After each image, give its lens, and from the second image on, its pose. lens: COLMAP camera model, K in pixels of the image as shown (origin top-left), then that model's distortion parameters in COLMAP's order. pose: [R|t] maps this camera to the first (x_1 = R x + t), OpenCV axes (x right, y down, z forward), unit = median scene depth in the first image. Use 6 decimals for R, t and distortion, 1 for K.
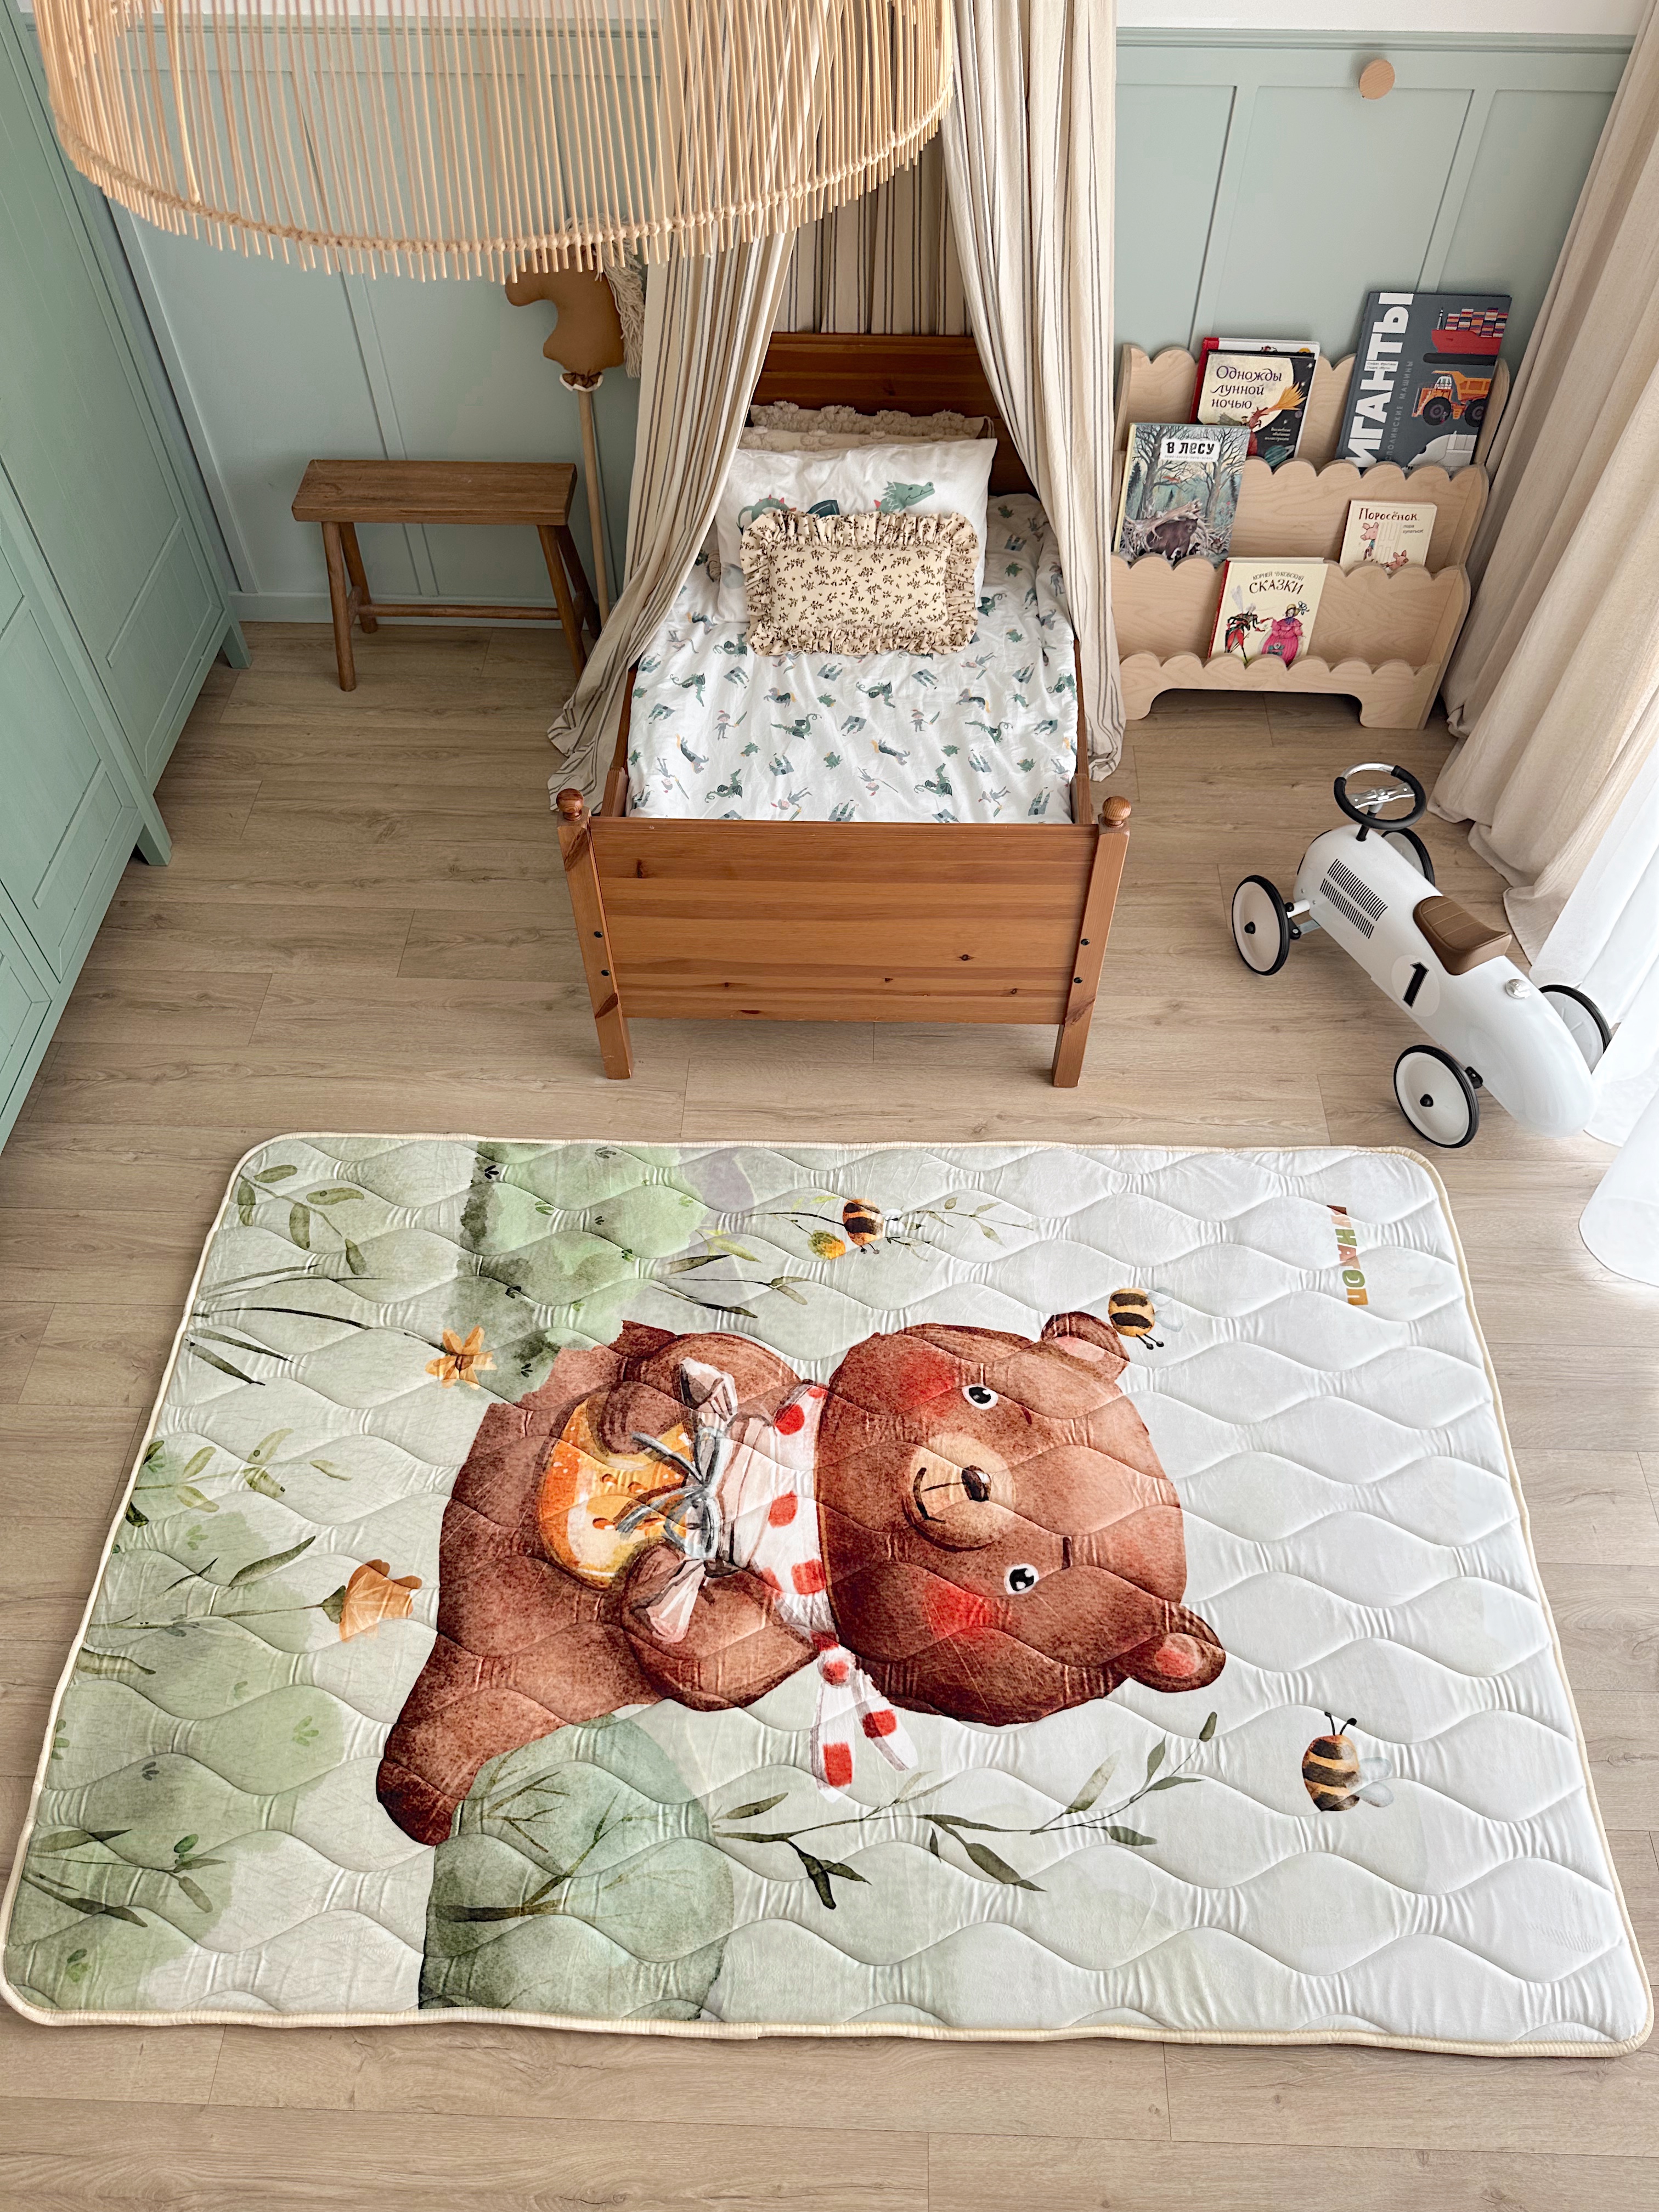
lens RADIAL K [[1558.7, 0, 829.5], [0, 1558.7, 1106.0], [0, 0, 1]] dist [0.103738, -0.169920]
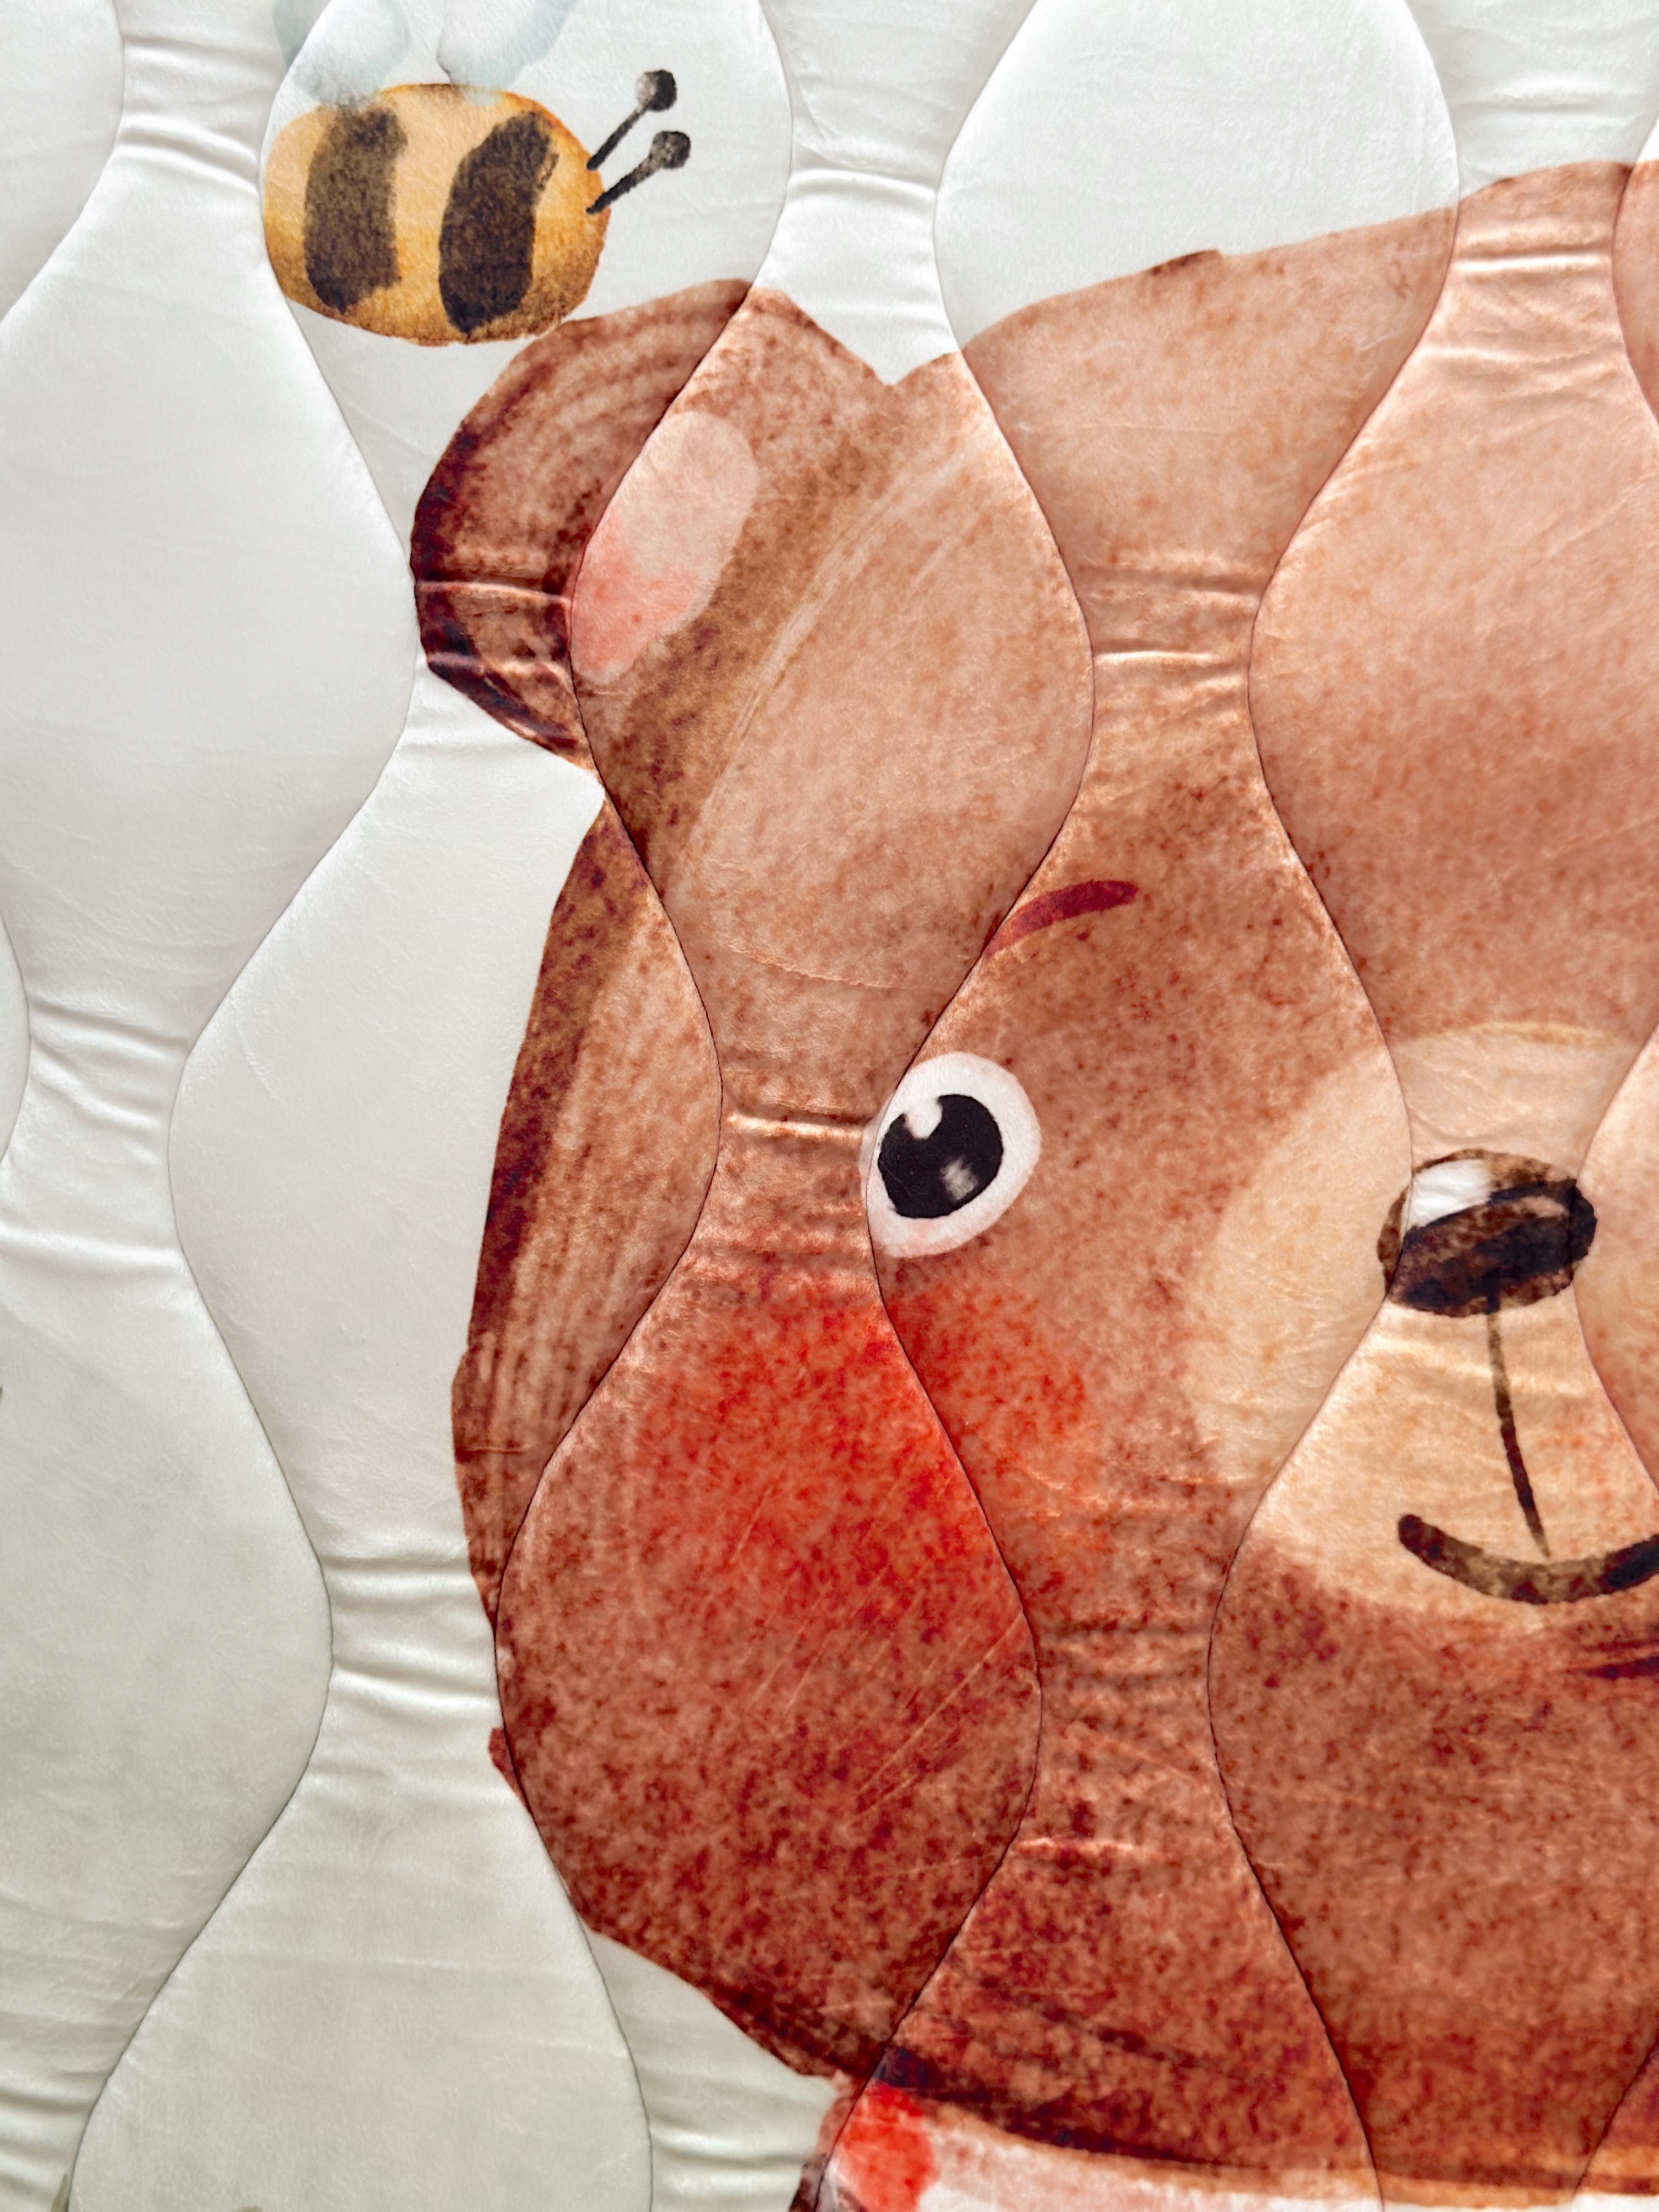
lens RADIAL K [[3122.6, 0, 829.5], [0, 3122.6, 1106.0], [0, 0, 1]] dist [0.176986, -0.394971]
pose [[0.044559, -0.988627, 0.143634, 0.050473], [0.775553, 0.124860, 0.618811, -0.035319], [-0.629708, 0.083822, 0.772296, 0.722646]]
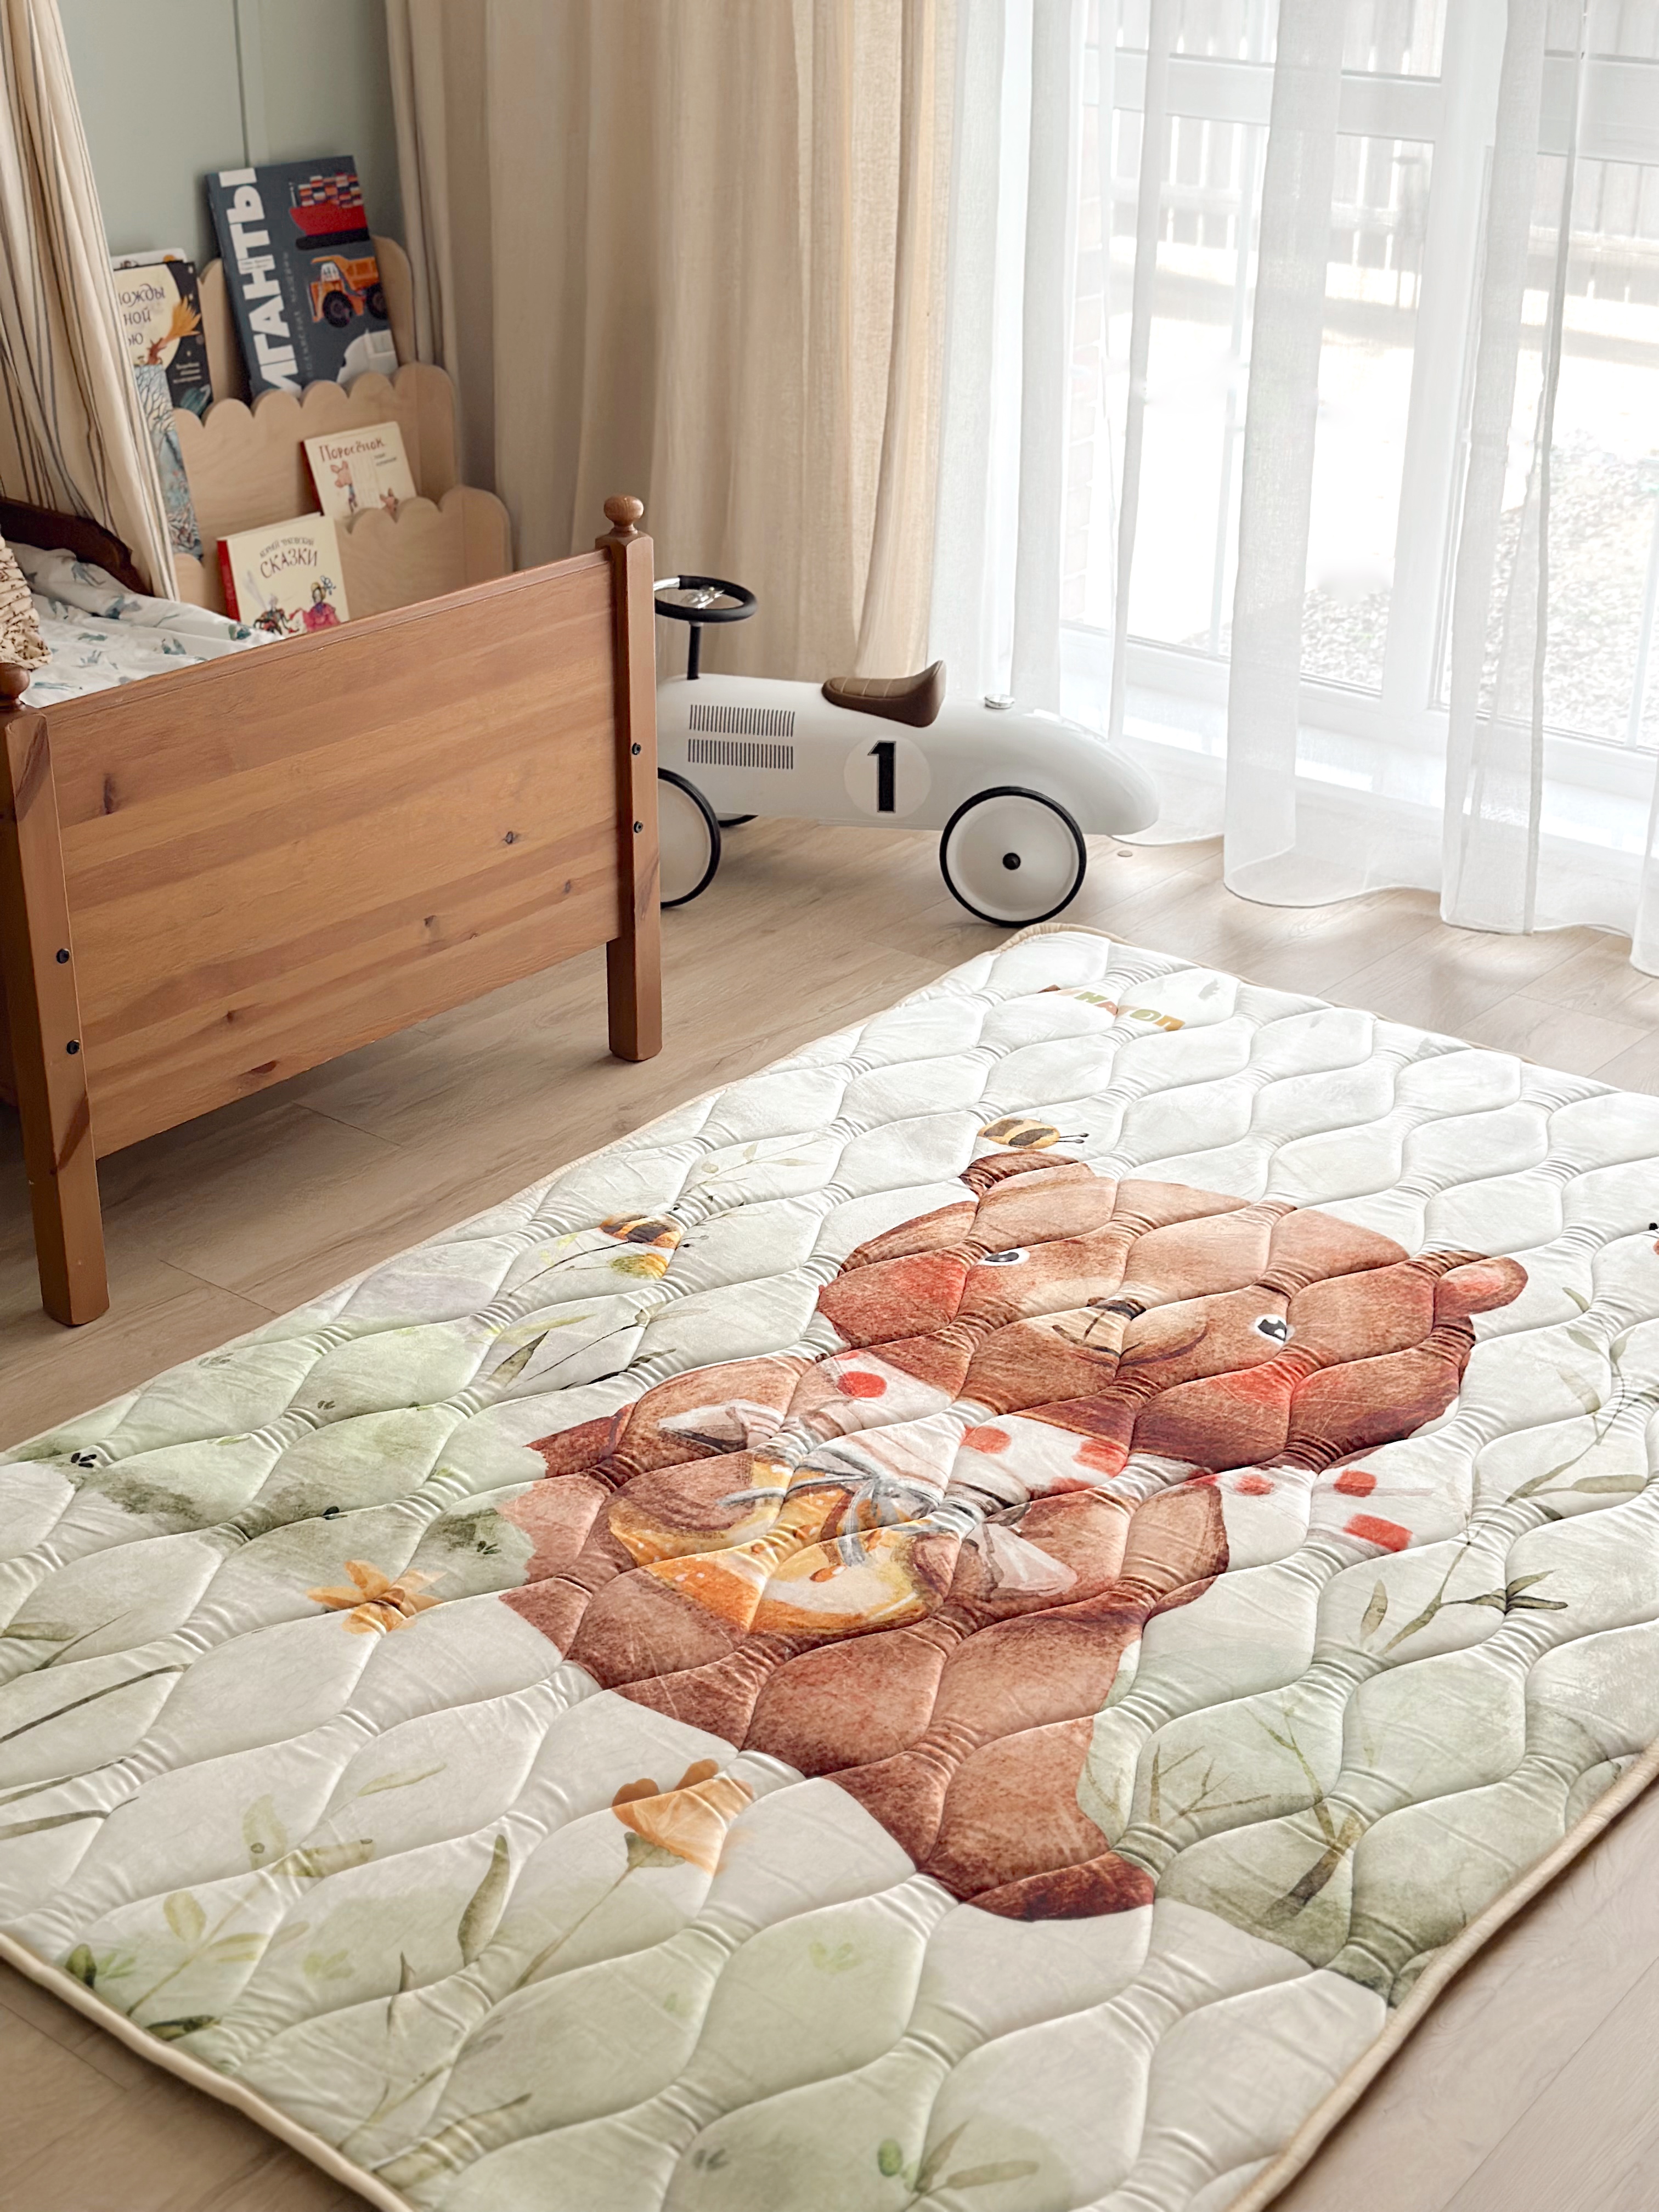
lens RADIAL K [[3122.6, 0, 829.5], [0, 3122.6, 1106.0], [0, 0, 1]] dist [0.176986, -0.394971]
pose [[0.600643, -0.326240, 0.729928, -0.847014], [0.625777, 0.760065, -0.175229, 0.310579], [-0.497625, 0.562022, 0.660681, 0.140937]]
